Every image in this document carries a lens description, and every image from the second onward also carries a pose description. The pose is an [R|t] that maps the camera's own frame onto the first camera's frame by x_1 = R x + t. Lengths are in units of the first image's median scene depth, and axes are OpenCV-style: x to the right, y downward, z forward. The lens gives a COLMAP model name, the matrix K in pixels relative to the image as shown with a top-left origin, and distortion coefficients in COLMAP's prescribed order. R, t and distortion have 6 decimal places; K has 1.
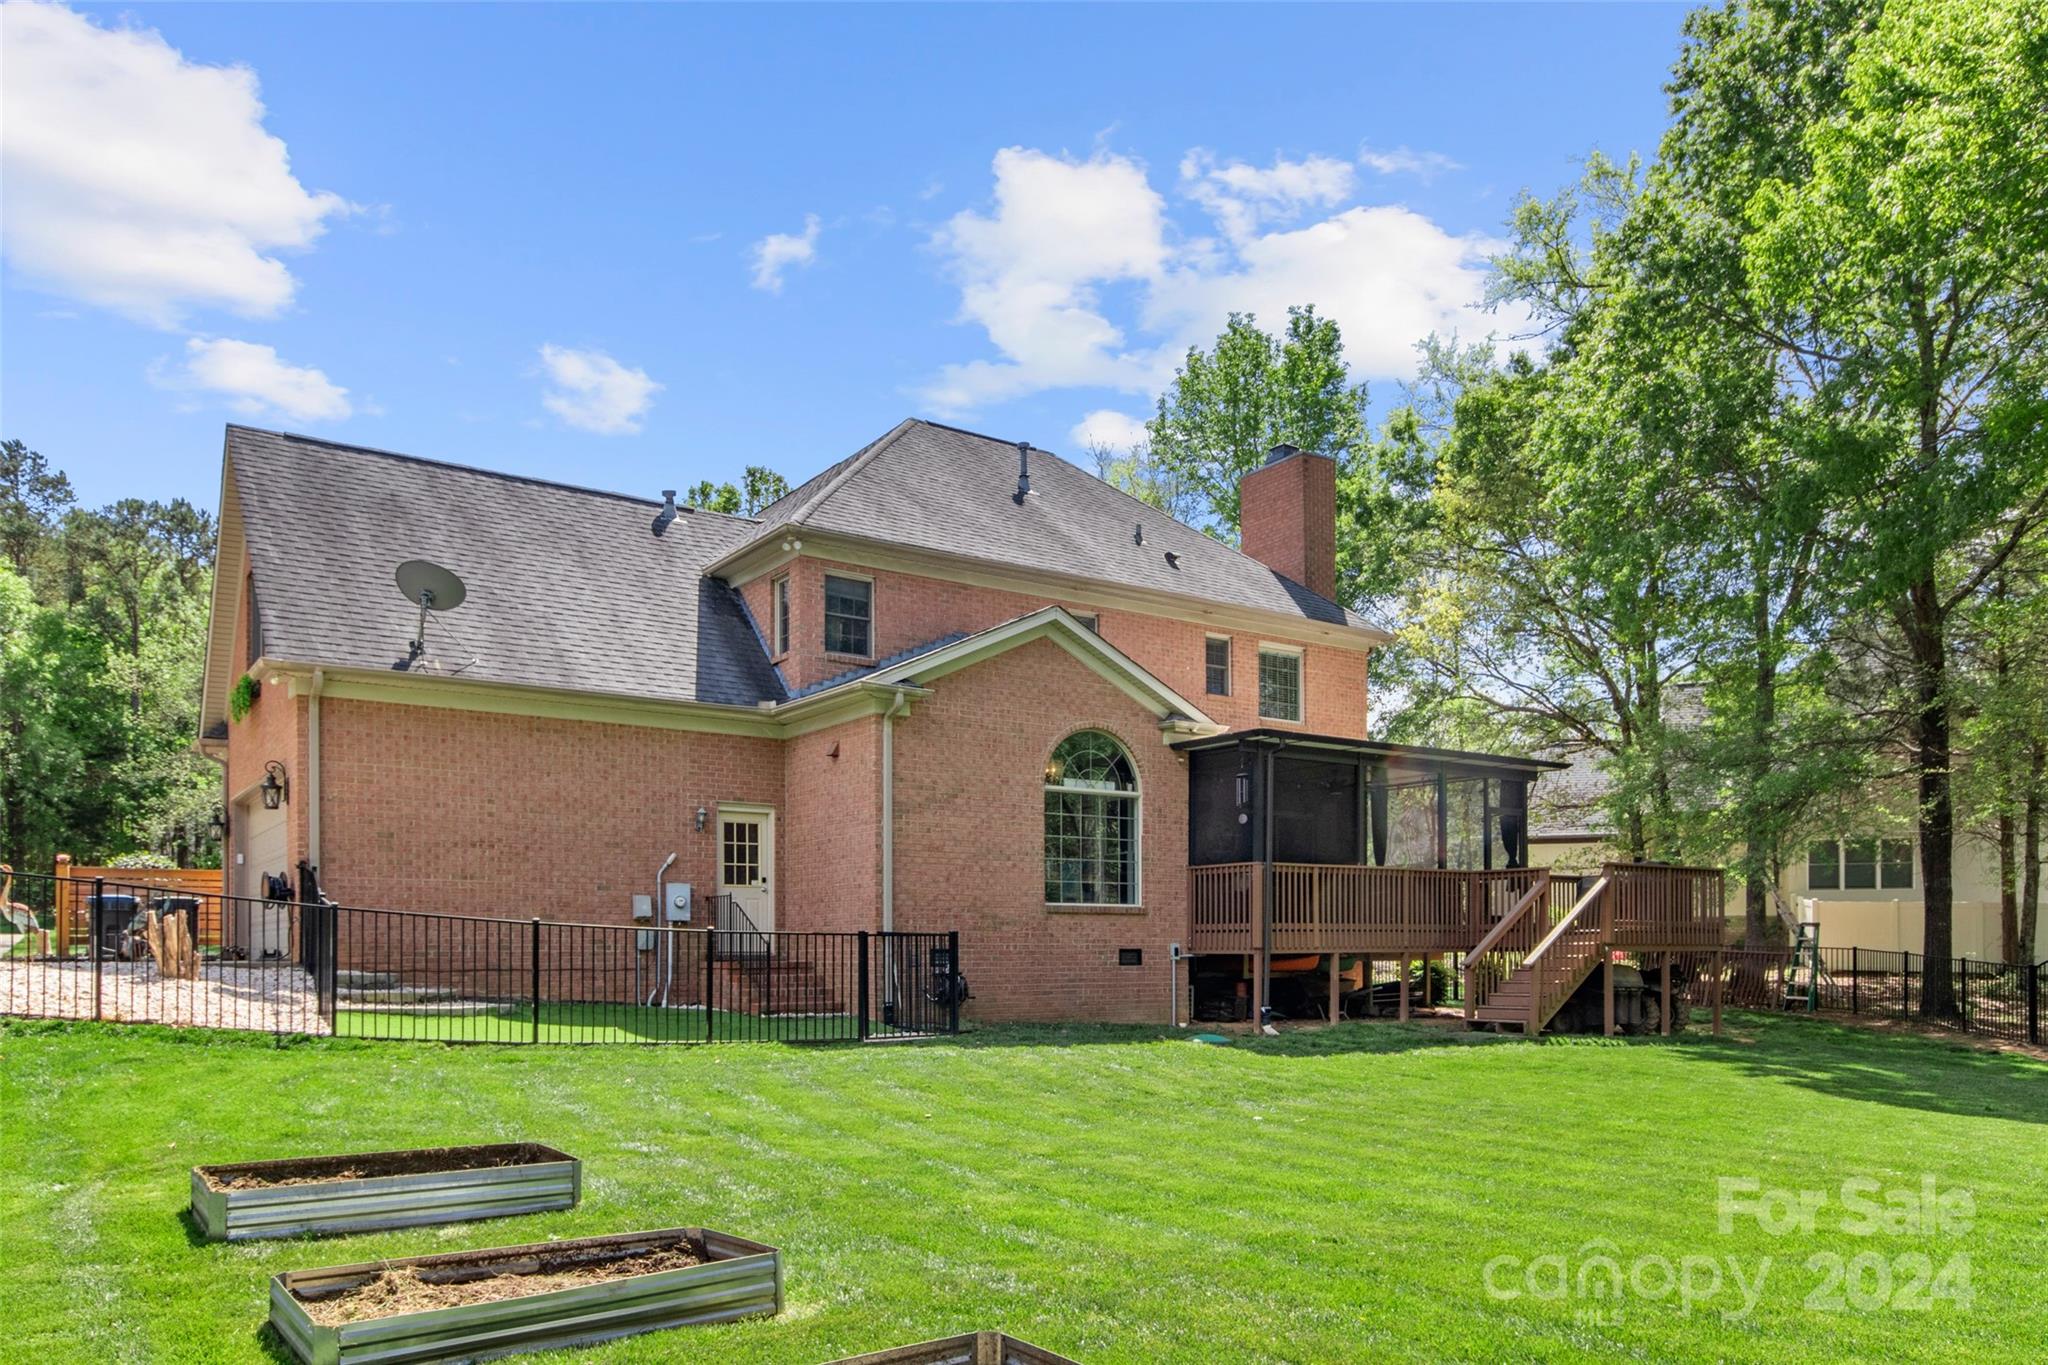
lens RADIAL K [[1393.5, 0, 1022.1], [0, 1393.5, 722.4], [0, 0, 1]] dist [0.003968, 0.000959]
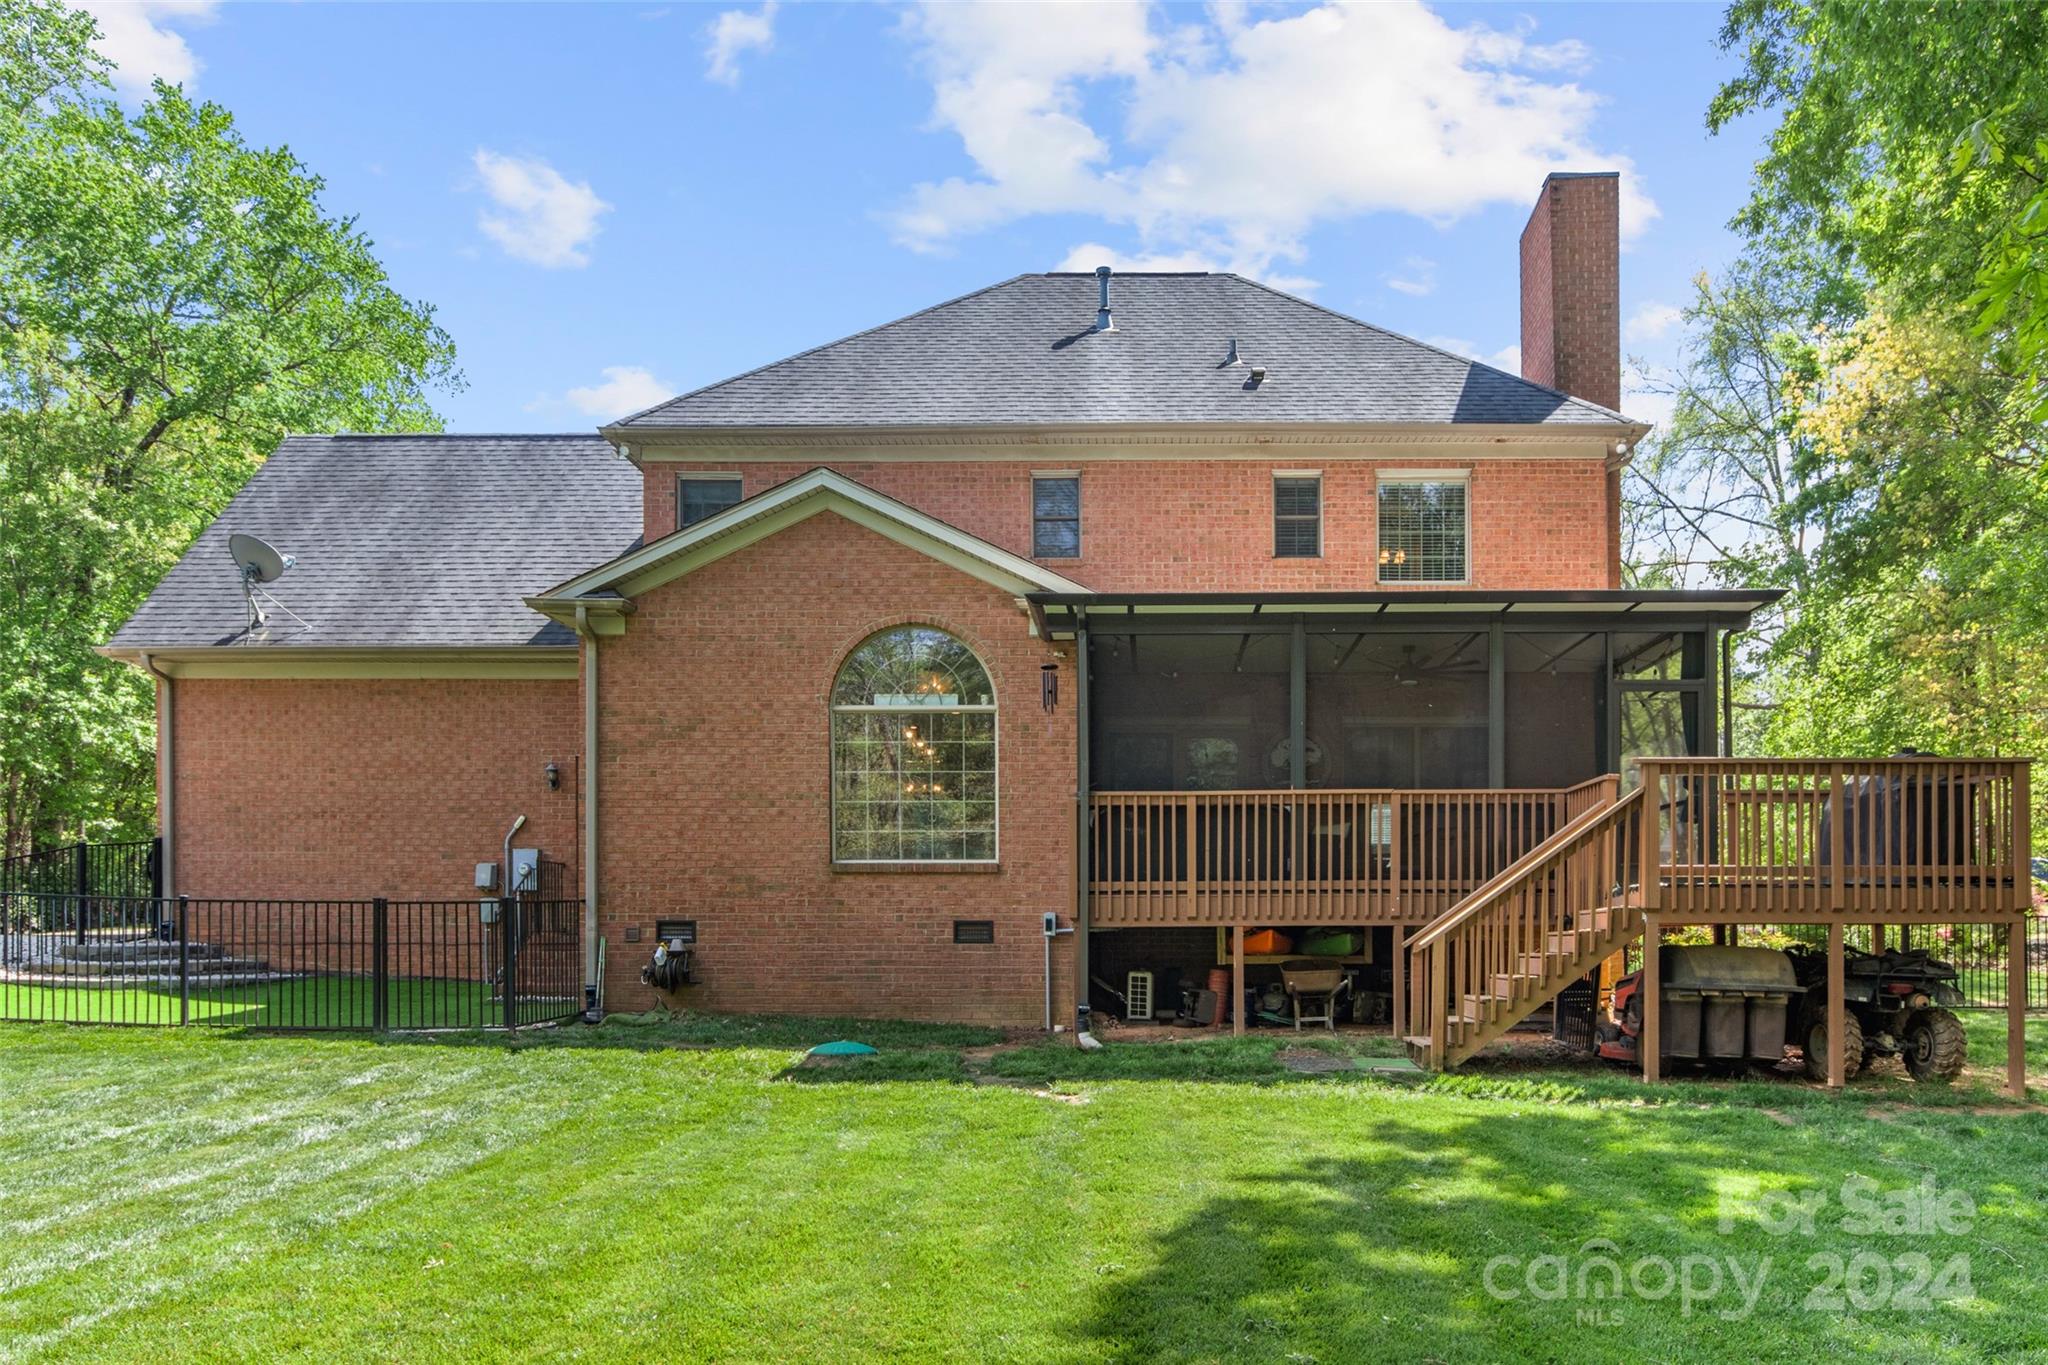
lens RADIAL K [[1469.5, 0, 1024.2], [0, 1469.5, 734.0], [0, 0, 1]] dist [0.004889, 0.007372]
pose [[0.820725, -0.074410, -0.566457, 0.571866], [0.091433, 0.995810, 0.001664, 0.070745], [0.563960, -0.053159, 0.824090, 0.411622]]
